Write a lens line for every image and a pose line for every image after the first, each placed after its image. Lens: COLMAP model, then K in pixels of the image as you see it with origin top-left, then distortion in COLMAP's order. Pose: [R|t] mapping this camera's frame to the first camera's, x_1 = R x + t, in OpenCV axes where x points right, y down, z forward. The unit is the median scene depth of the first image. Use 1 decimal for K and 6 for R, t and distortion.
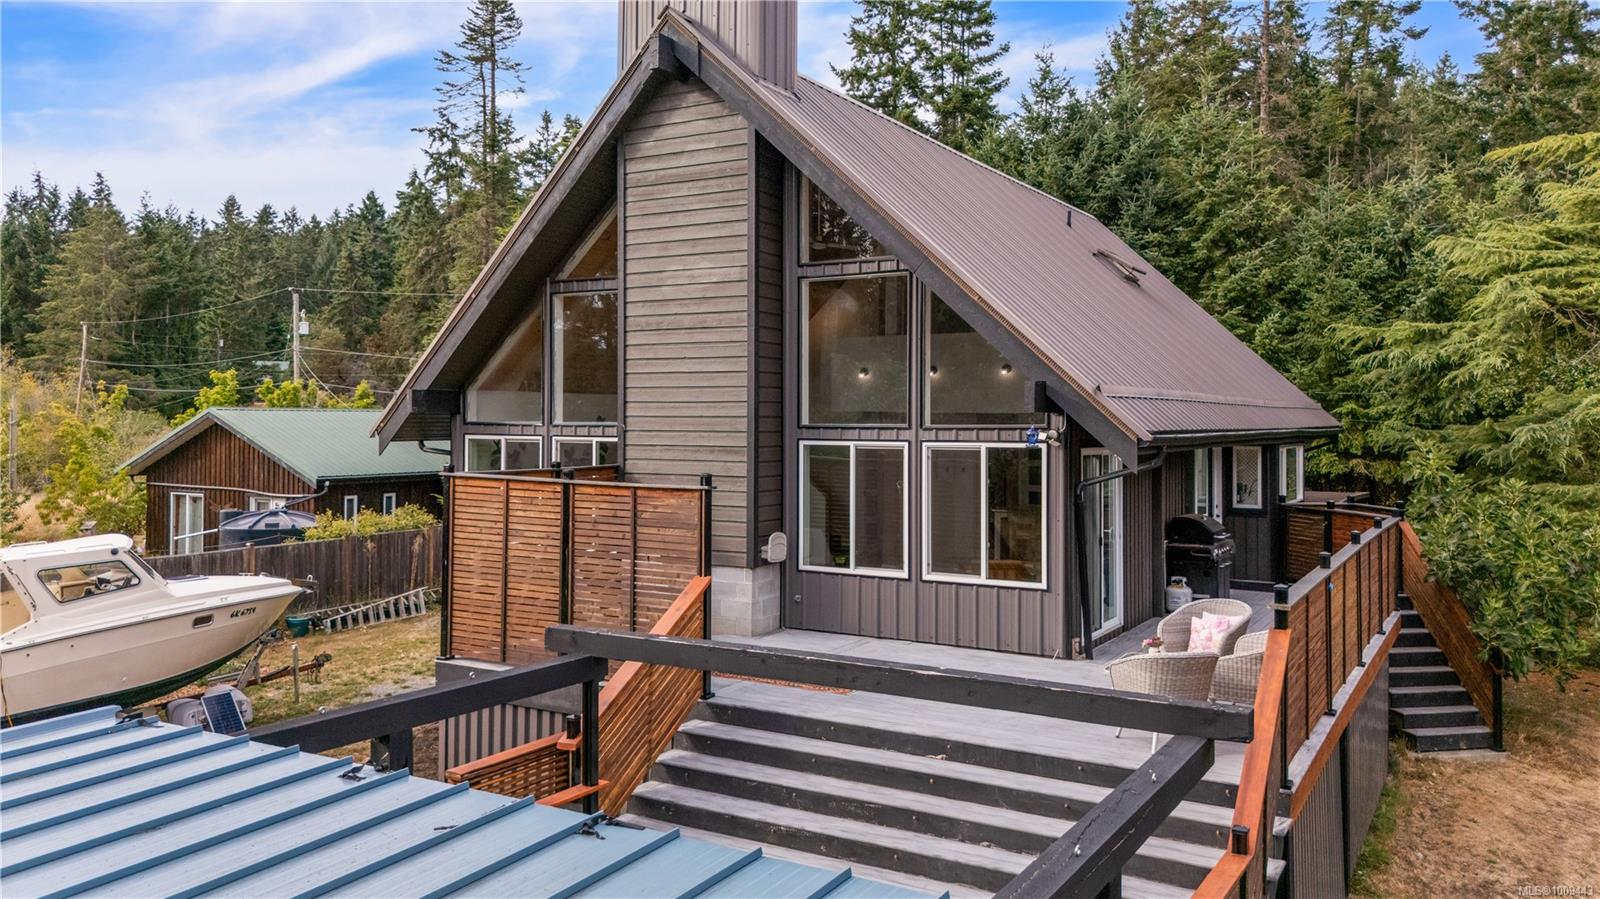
lens RADIAL K [[1188.5, 0, 802.3], [0, 1188.5, 407.6], [0, 0, 1]] dist [0.068318, -0.003781]
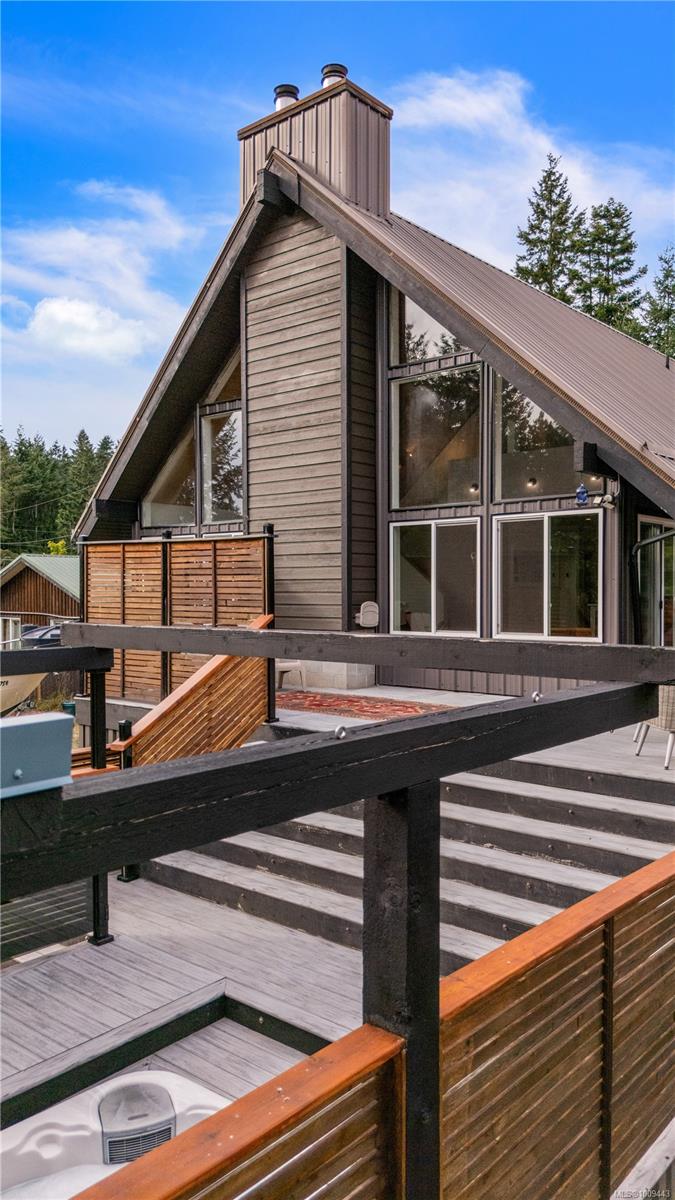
lens RADIAL K [[890.9, 0, 337.5], [0, 890.9, 600.0], [0, 0, 1]] dist [0.074125, -0.123318]
pose [[0.984828, -0.003401, -0.173499, 0.097193], [0.006978, 0.999775, 0.020010, 0.084836], [0.173392, -0.020917, 0.984631, 0.141568]]
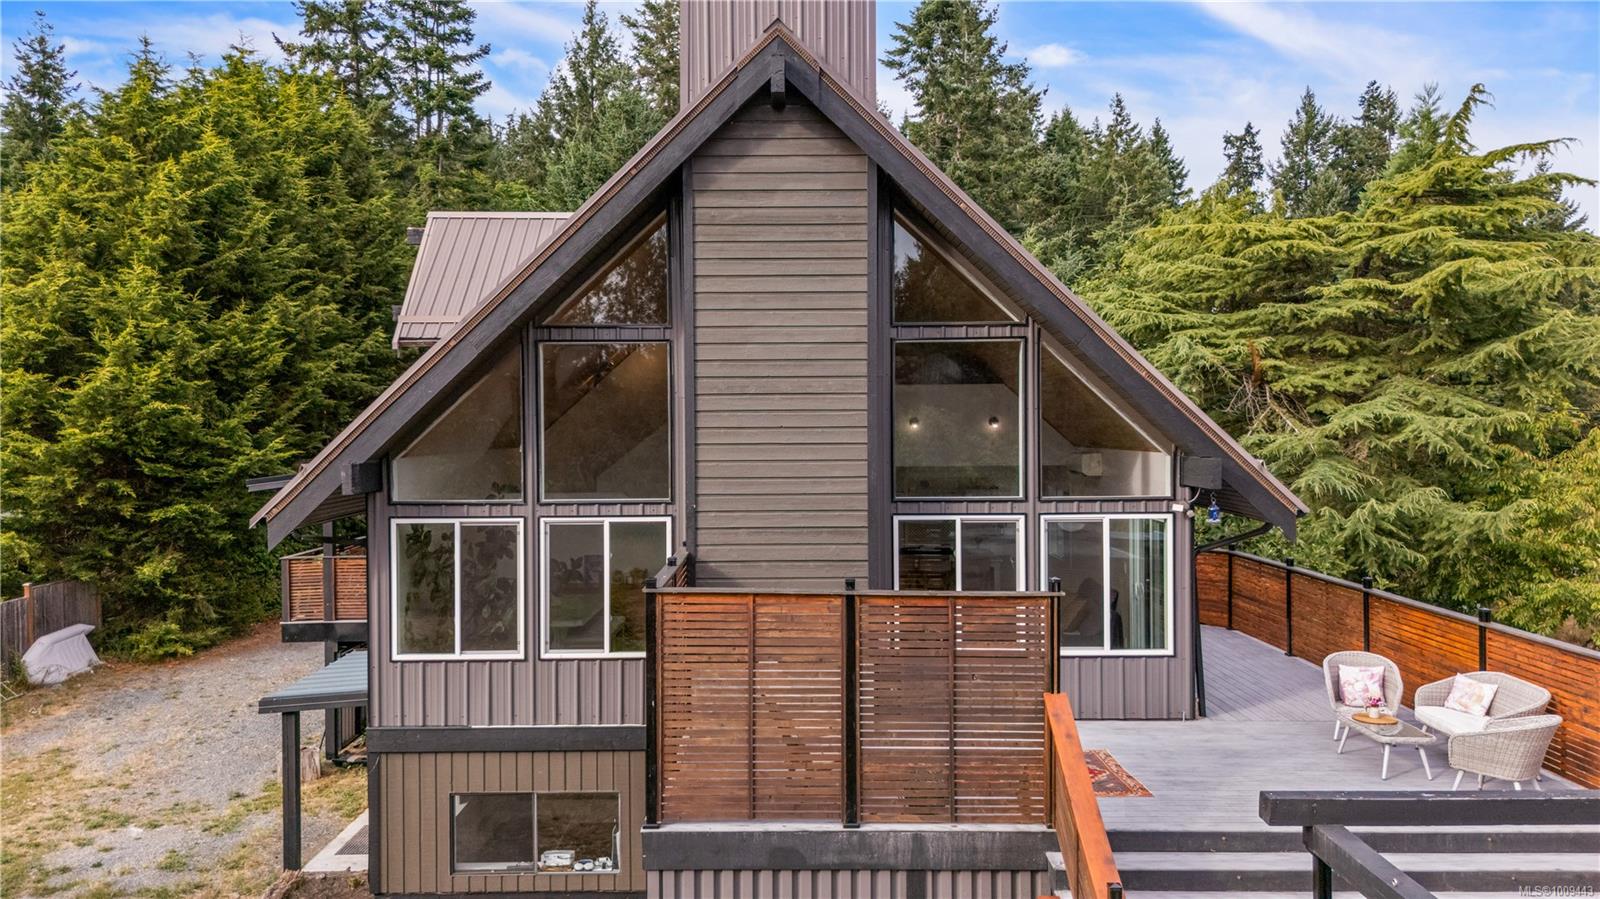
lens RADIAL K [[1187.8, 0, 792.3], [0, 1187.8, 438.4], [0, 0, 1]] dist [0.074125, -0.123318]
pose [[0.862520, -0.016007, 0.505770, -0.536760], [0.005688, 0.999743, 0.021940, -0.053326], [-0.505991, -0.016047, 0.862390, 0.246803]]
